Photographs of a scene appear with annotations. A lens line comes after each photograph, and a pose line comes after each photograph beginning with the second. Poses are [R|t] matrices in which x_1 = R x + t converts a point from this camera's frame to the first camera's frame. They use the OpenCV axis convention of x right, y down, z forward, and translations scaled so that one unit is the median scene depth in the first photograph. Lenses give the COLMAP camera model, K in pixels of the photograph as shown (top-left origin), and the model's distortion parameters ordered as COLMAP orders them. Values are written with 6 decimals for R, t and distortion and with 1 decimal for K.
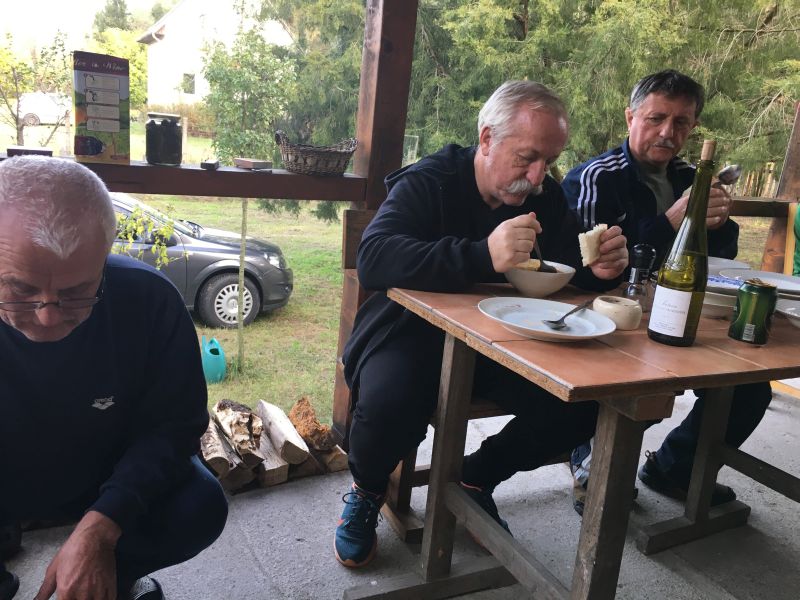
lens RADIAL K [[670.4, 0, 397.0], [0, 670.4, 300.5], [0, 0, 1]] dist [0.070664, -0.100572]
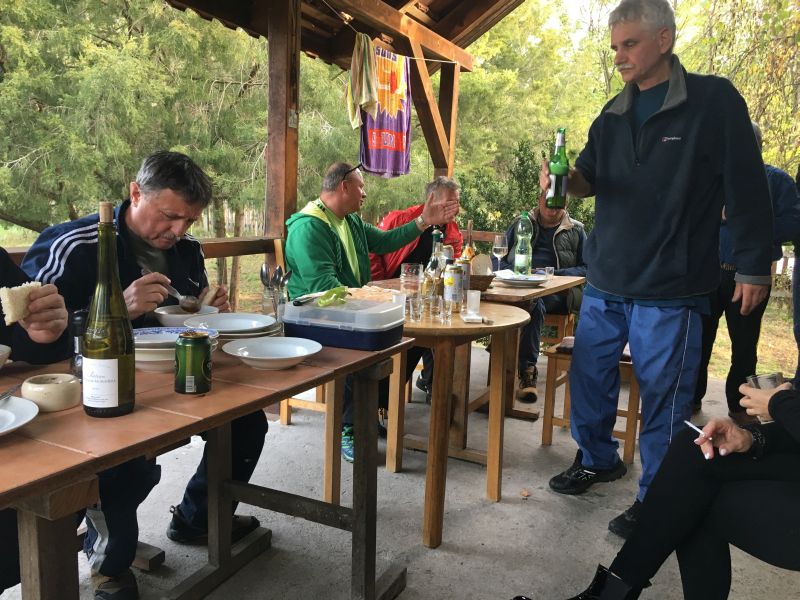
lens RADIAL K [[670.4, 0, 397.0], [0, 670.4, 300.5], [0, 0, 1]] dist [0.070664, -0.100572]
pose [[0.799571, -0.147386, 0.582206, 0.111078], [0.181325, 0.983423, -0.000069, -0.011515], [-0.572545, 0.105623, 0.813041, -0.009057]]
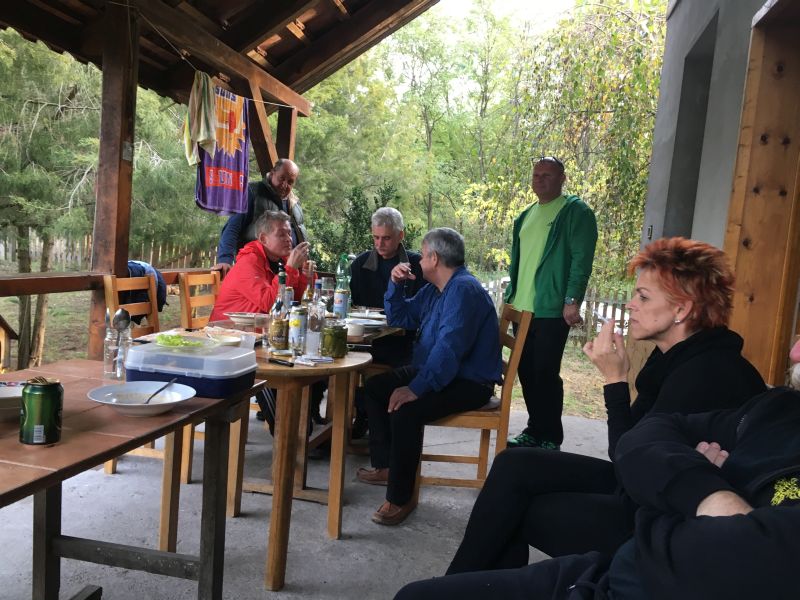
lens RADIAL K [[670.4, 0, 397.0], [0, 670.4, 300.5], [0, 0, 1]] dist [0.070664, -0.100572]
pose [[0.625666, -0.102266, 0.773359, 0.061451], [0.171187, 0.985204, -0.008215, -0.026023], [-0.761076, 0.137529, 0.633916, -0.018040]]
